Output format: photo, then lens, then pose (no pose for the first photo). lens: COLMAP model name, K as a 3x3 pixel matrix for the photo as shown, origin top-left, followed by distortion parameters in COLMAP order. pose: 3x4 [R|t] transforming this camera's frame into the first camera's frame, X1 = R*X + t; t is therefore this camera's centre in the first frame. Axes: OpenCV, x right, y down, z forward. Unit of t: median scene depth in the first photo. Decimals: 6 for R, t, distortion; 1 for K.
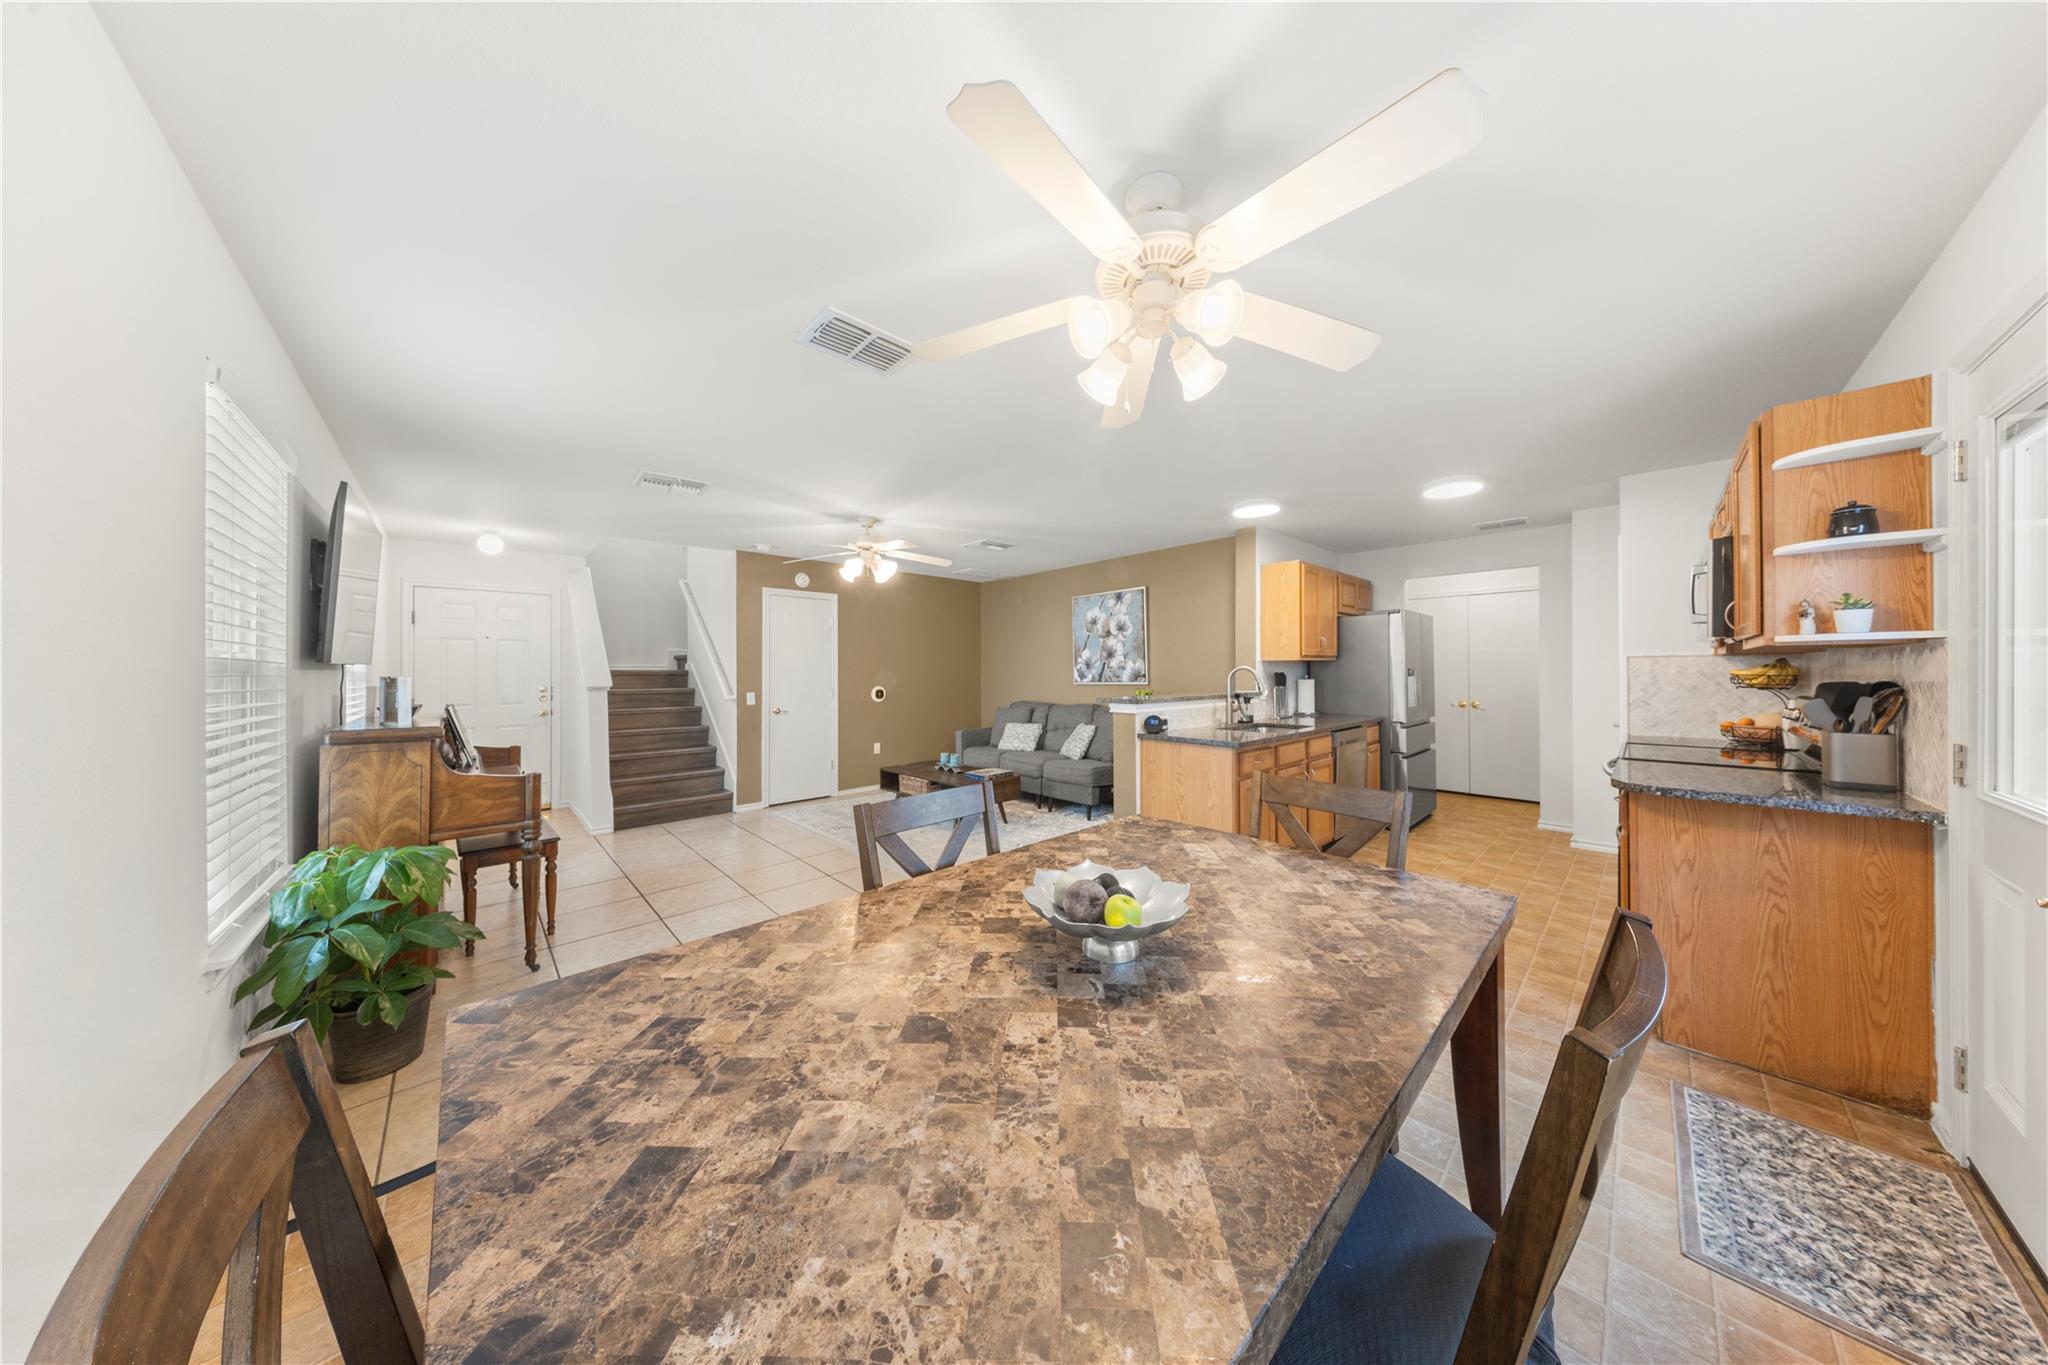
lens RADIAL K [[586.7, 0, 1019.6], [0, 586.7, 668.6], [0, 0, 1]] dist [0.005815, -0.001286]
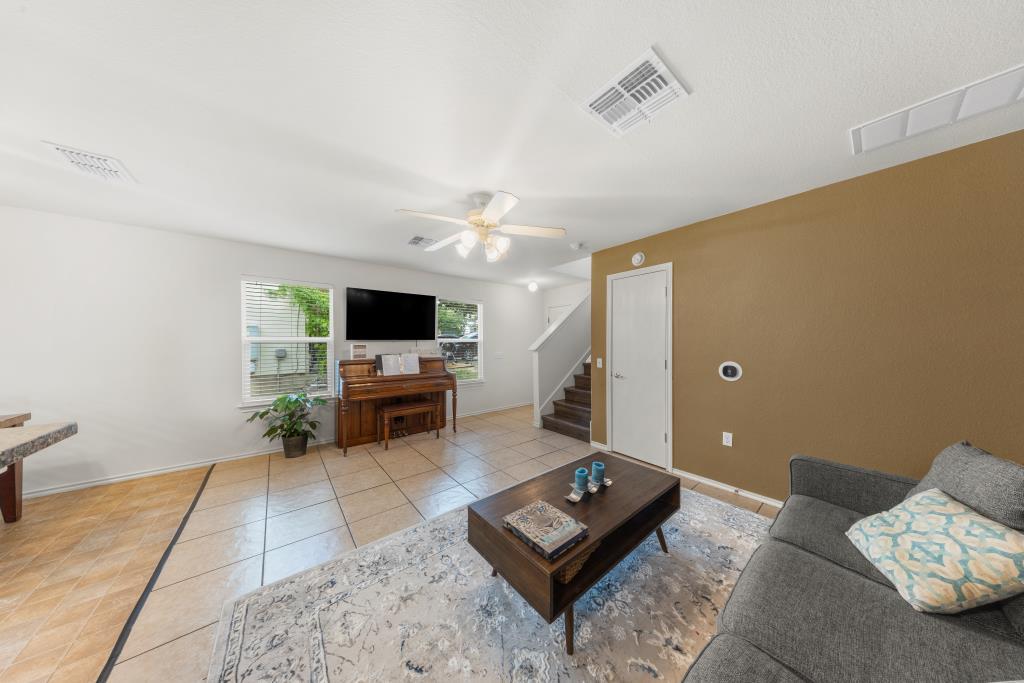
lens RADIAL K [[293.3, 0, 506.9], [0, 293.3, 338.6], [0, 0, 1]] dist [0.005815, -0.001286]
pose [[-0.065524, -0.002328, -0.997848, 0.226559], [0.007132, 0.999971, -0.002802, -0.002239], [0.997826, -0.007301, -0.065505, 0.936106]]
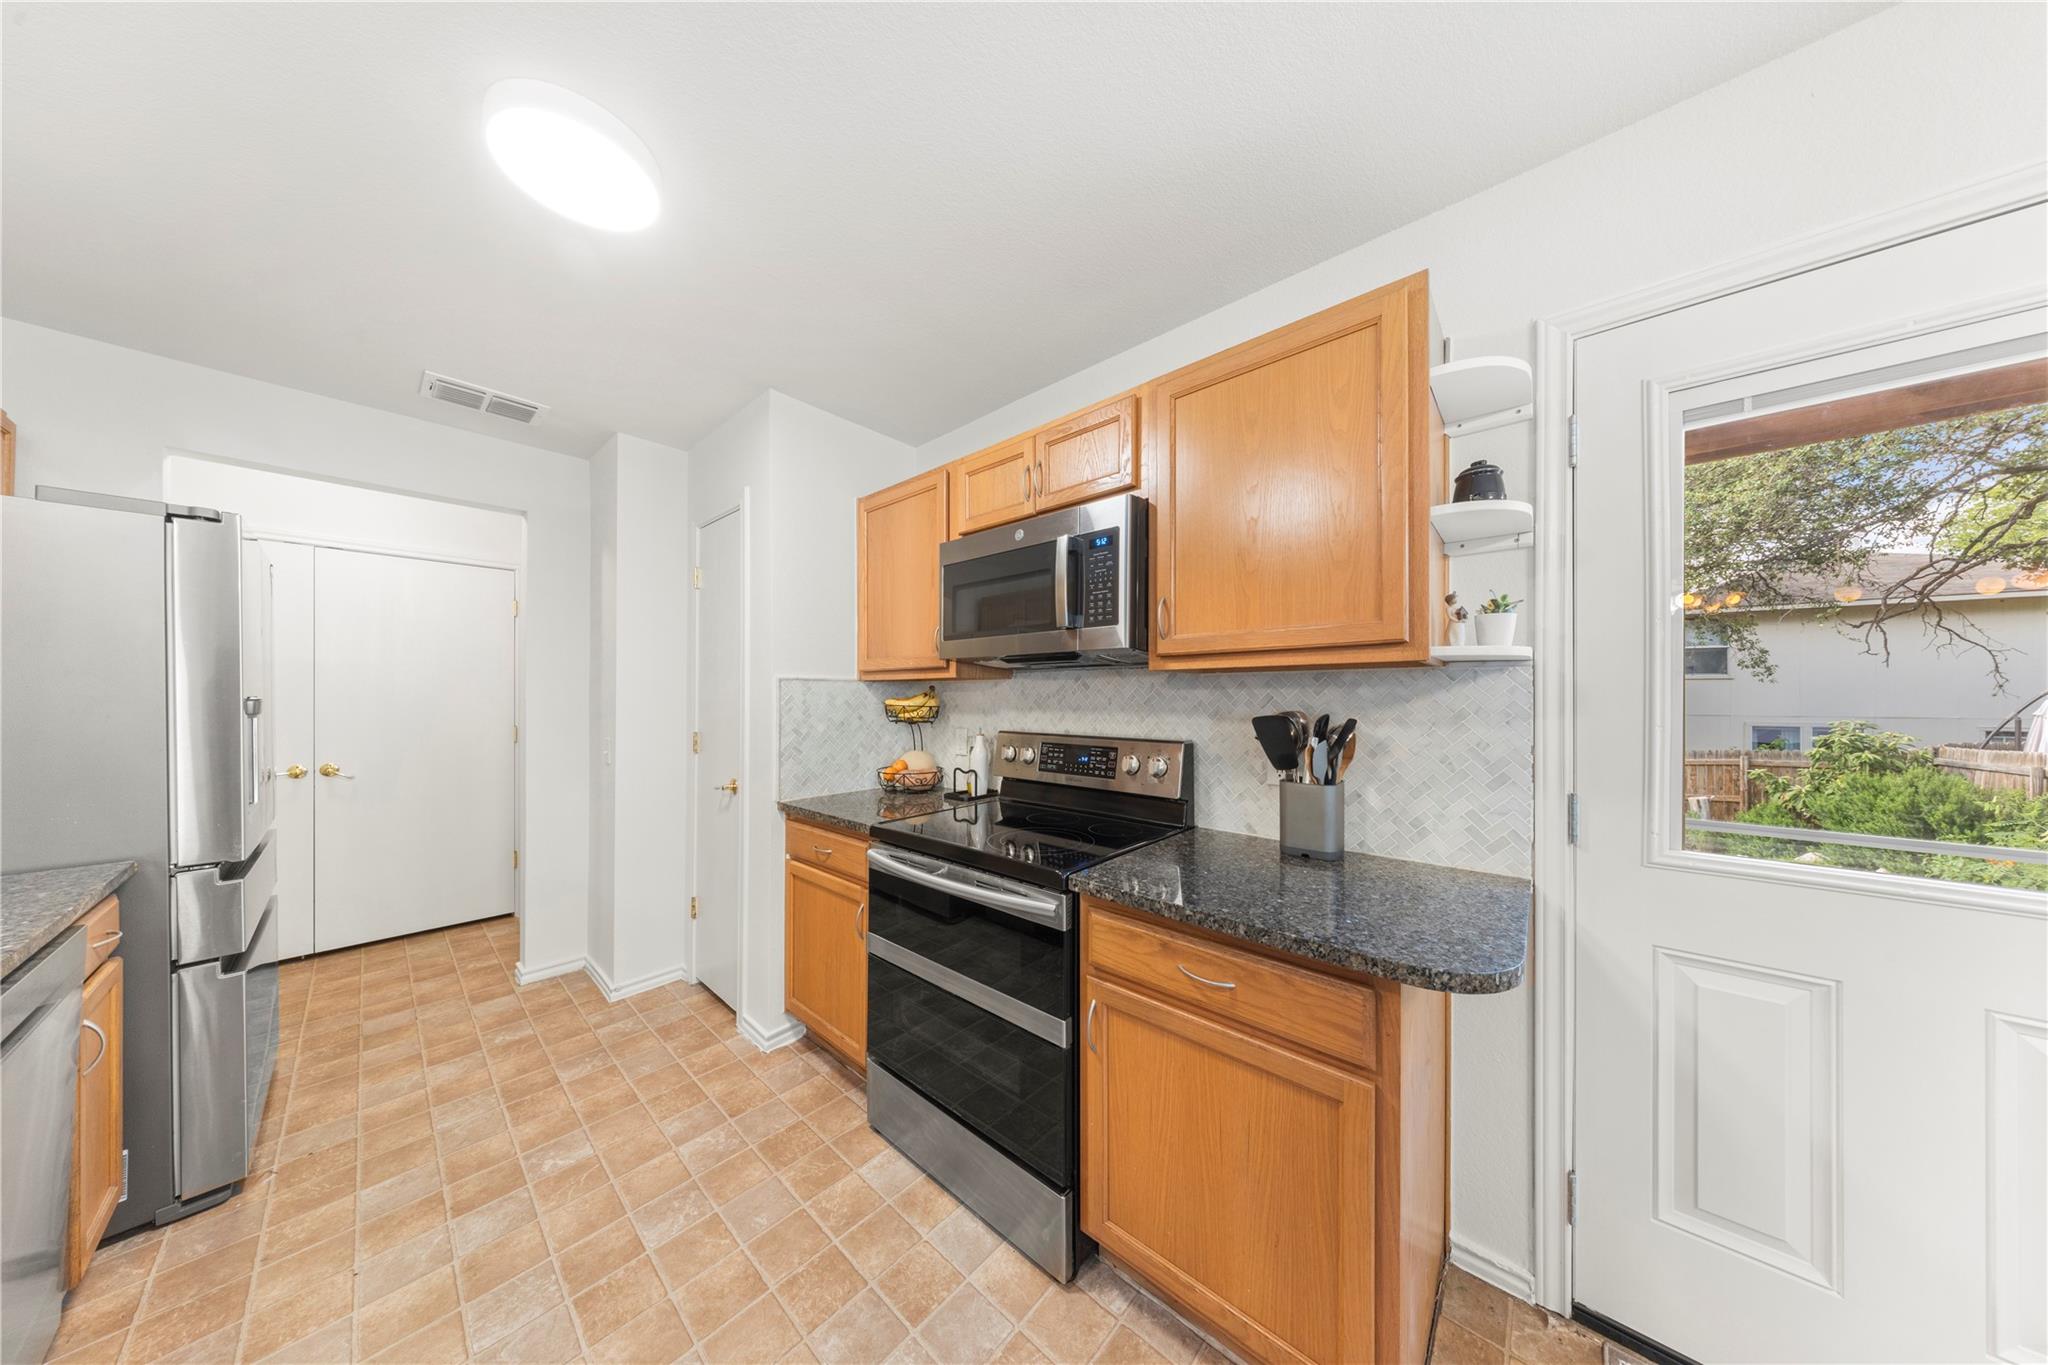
lens RADIAL K [[586.7, 0, 1028.0], [0, 586.7, 698.2], [0, 0, 1]] dist [0.005815, -0.001286]
pose [[-0.101988, 0.003200, 0.994780, 0.260801], [-0.004205, 0.999985, -0.003648, 0.001447], [-0.994777, -0.004555, -0.101973, 0.544310]]
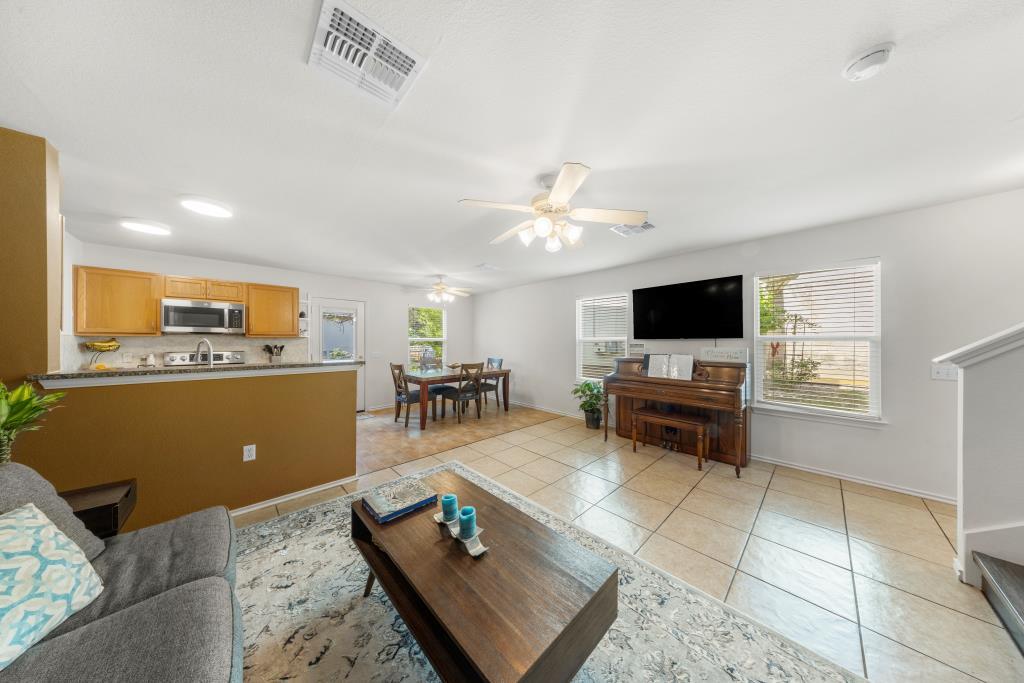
lens RADIAL K [[293.3, 0, 516.1], [0, 293.3, 339.8], [0, 0, 1]] dist [0.005815, -0.001286]
pose [[-0.999580, 0.004117, -0.028684, -0.165338], [0.004433, 0.999930, -0.010963, 0.005685], [0.028637, -0.011086, -0.999528, 1.281330]]
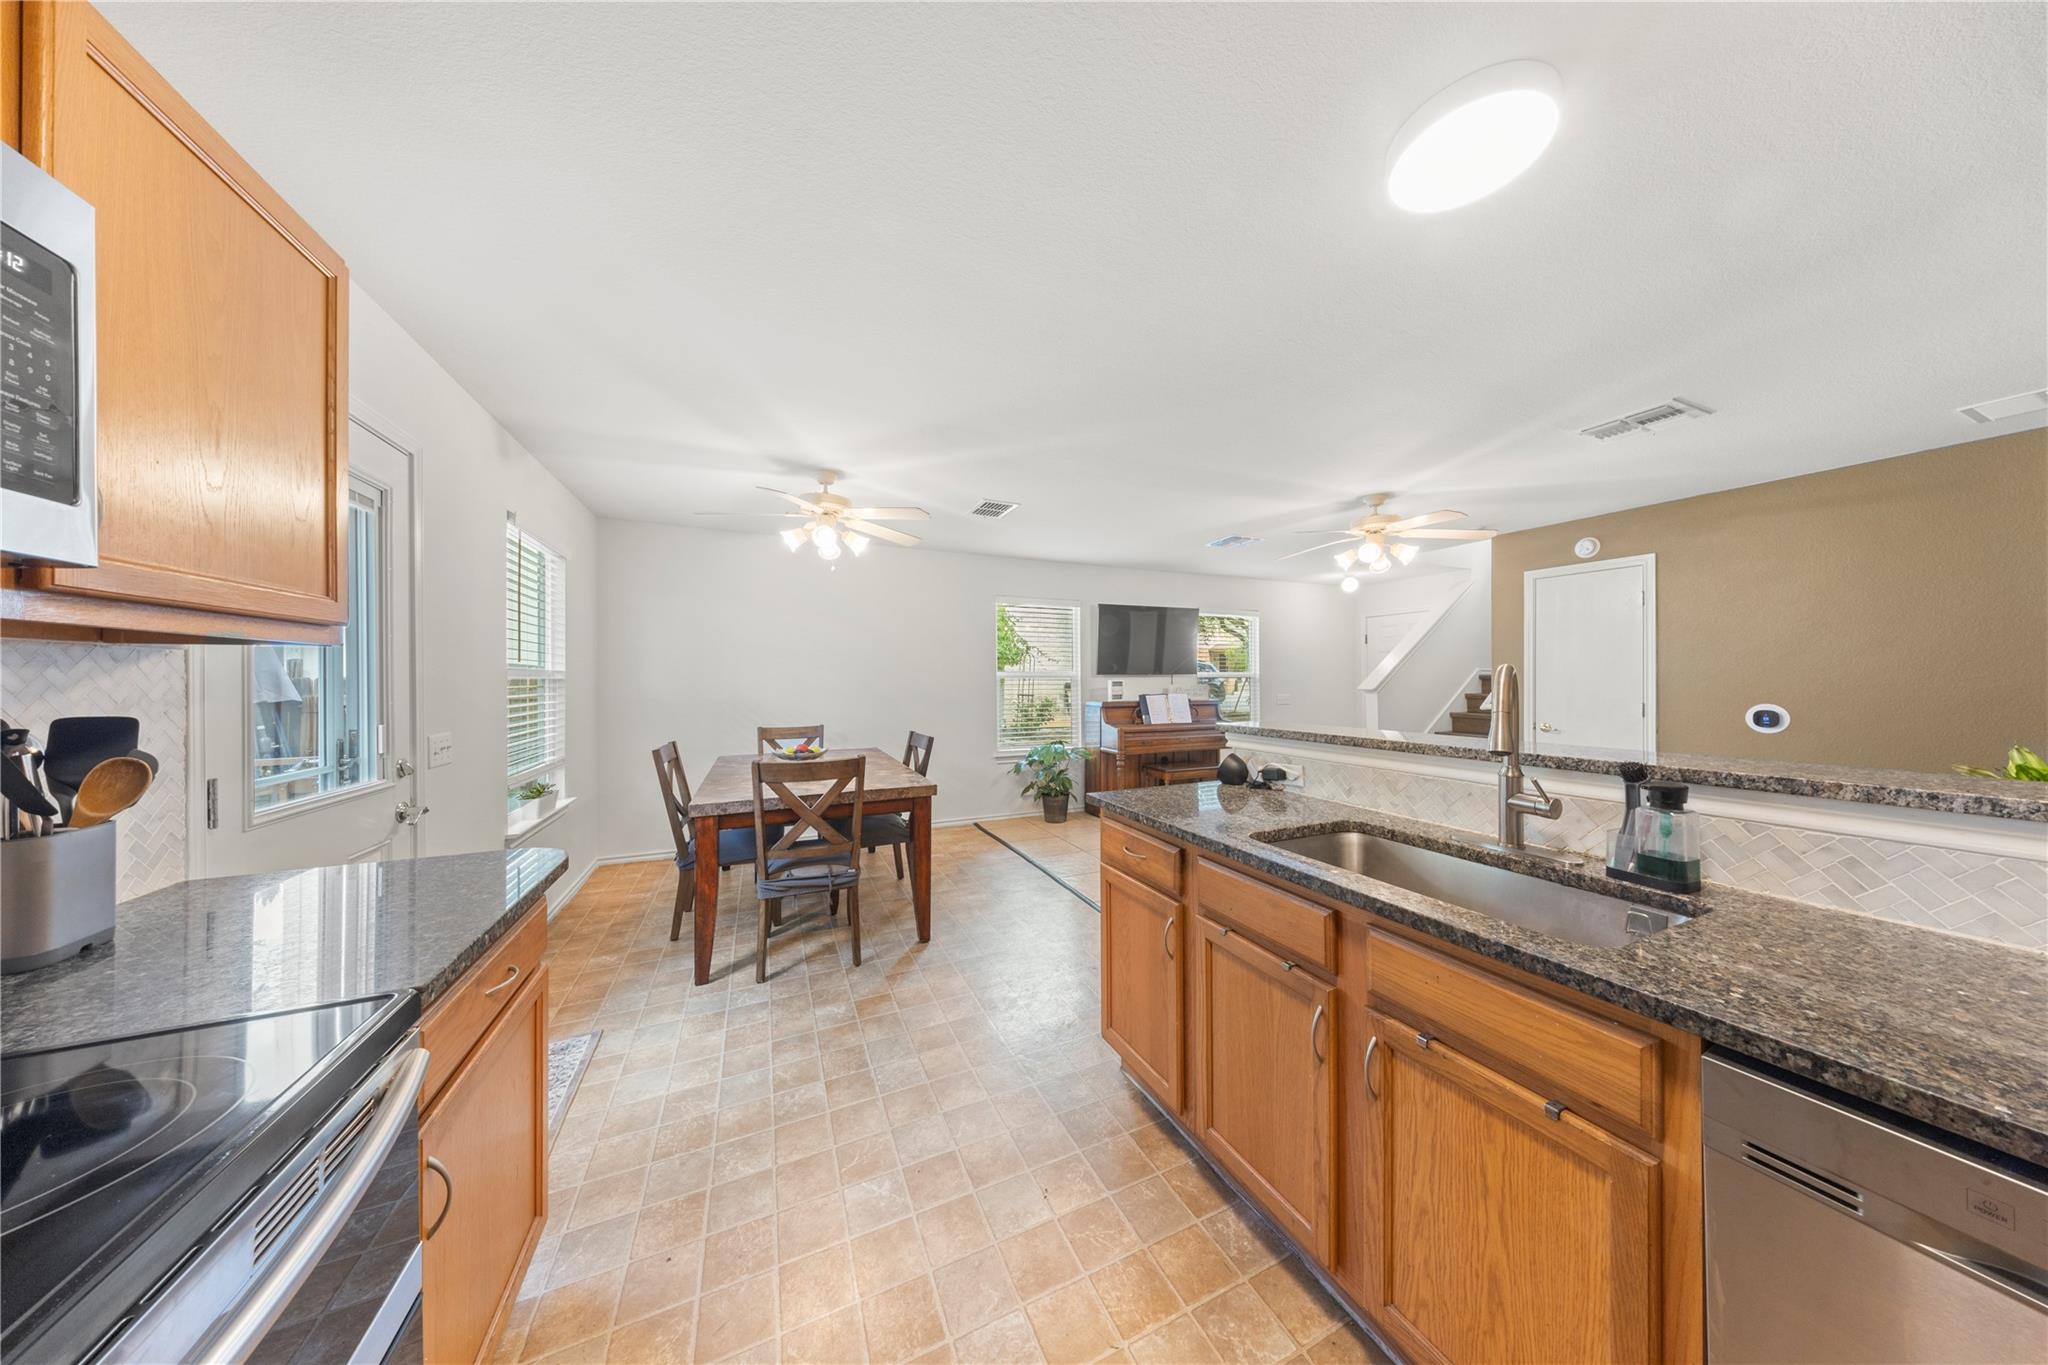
lens RADIAL K [[586.7, 0, 1034.1], [0, 586.7, 677.9], [0, 0, 1]] dist [0.005815, -0.001286]
pose [[-0.308413, 0.004306, -0.951243, 0.601438], [0.009059, 0.999958, 0.001589, -0.000059], [0.951209, -0.008127, -0.308439, 0.693589]]
